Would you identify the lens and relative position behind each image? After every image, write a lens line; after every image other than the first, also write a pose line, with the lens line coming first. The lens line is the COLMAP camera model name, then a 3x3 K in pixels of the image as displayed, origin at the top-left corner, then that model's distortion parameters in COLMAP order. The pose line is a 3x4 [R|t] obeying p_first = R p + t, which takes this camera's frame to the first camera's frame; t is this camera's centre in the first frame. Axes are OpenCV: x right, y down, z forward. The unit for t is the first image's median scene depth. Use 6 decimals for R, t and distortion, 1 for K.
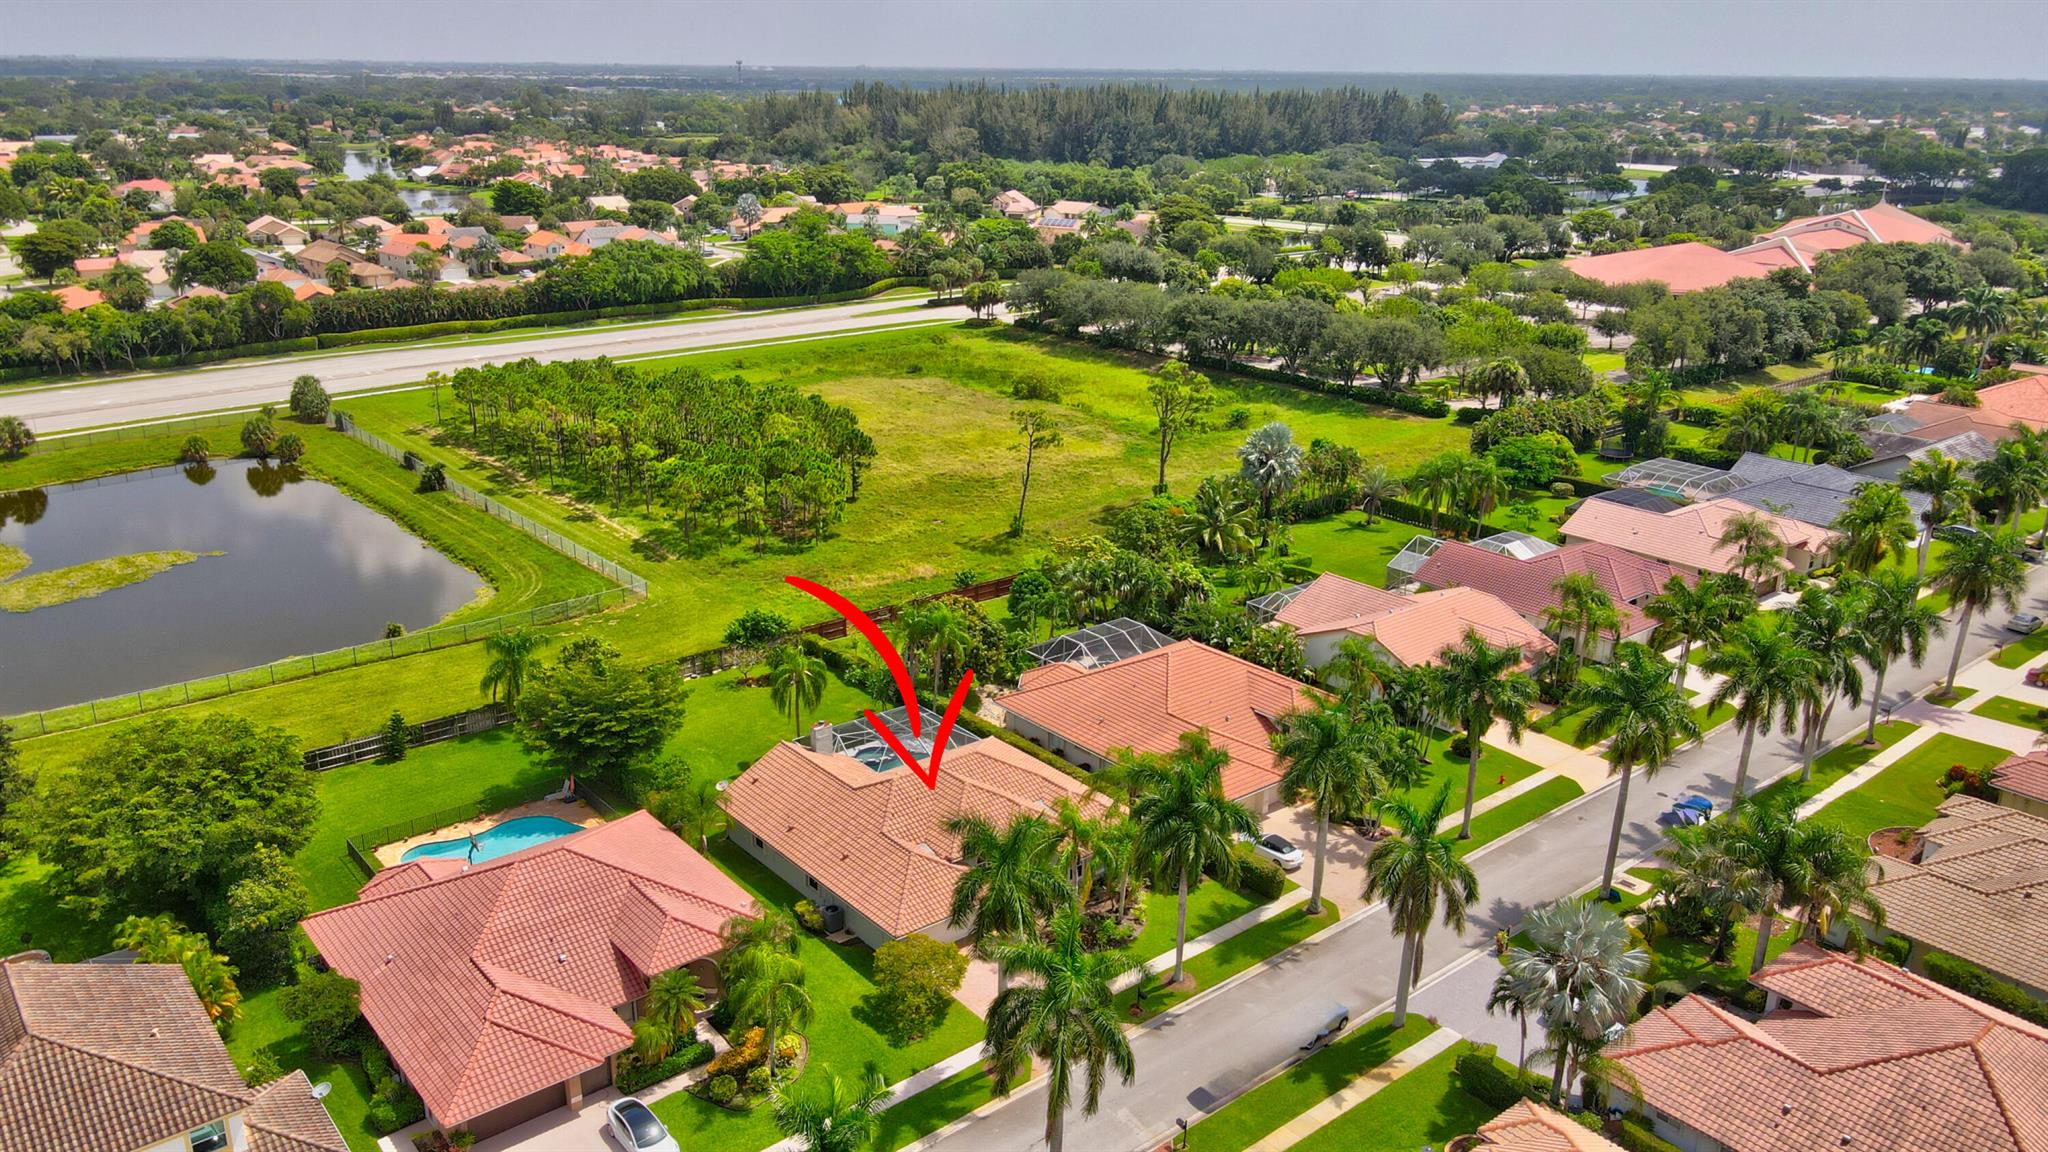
lens RADIAL K [[1515.1, 0, 1010.4], [0, 1515.1, 574.1], [0, 0, 1]] dist [-0.017230, 0.042016]
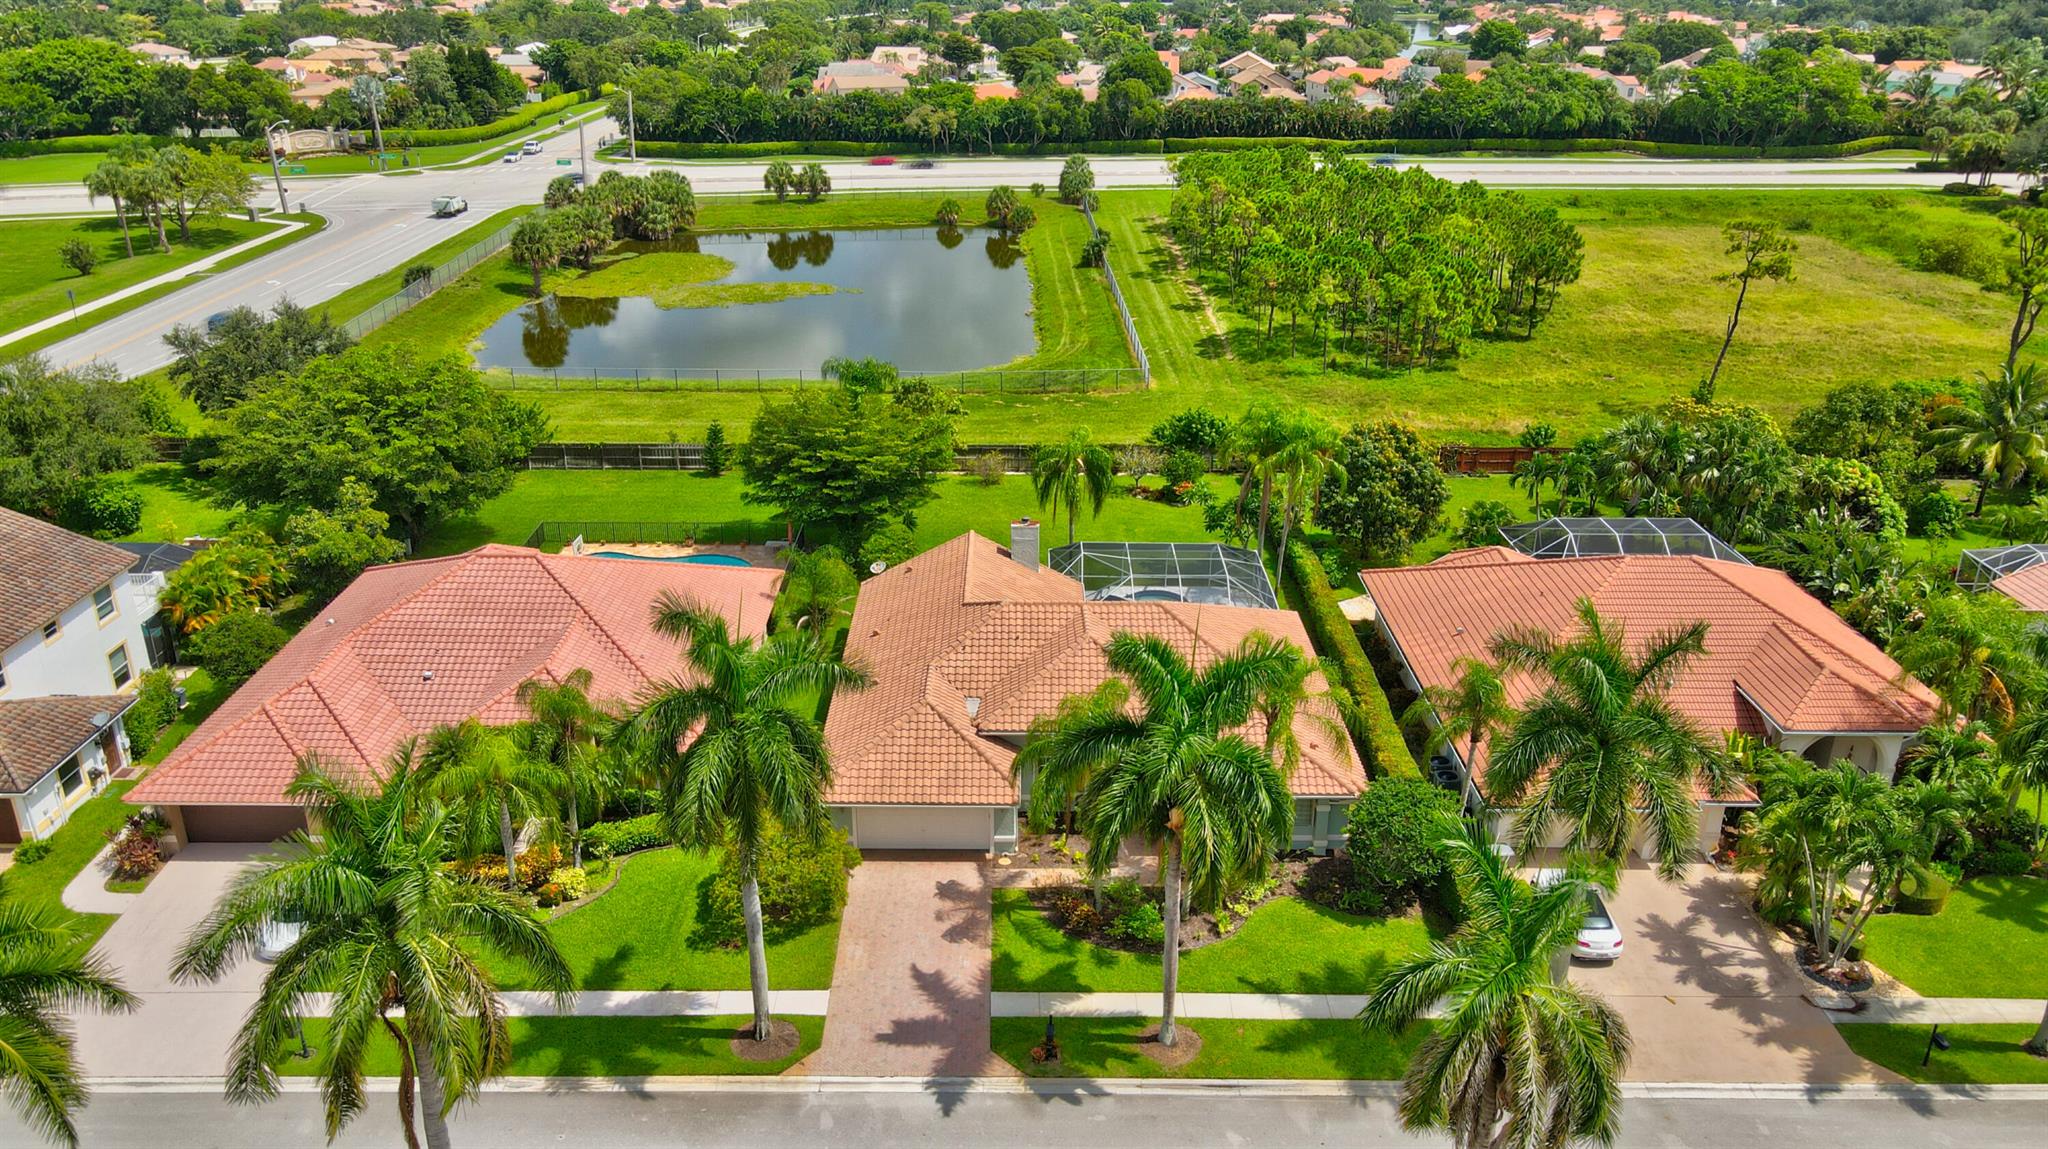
lens RADIAL K [[1515.1, 0, 1010.4], [0, 1515.1, 572.6], [0, 0, 1]] dist [-0.017230, 0.042016]
pose [[0.766193, 0.231029, -0.599644, 0.161783], [-0.196546, 0.972671, 0.123612, 0.019247], [0.611815, 0.023147, 0.790662, 0.233180]]
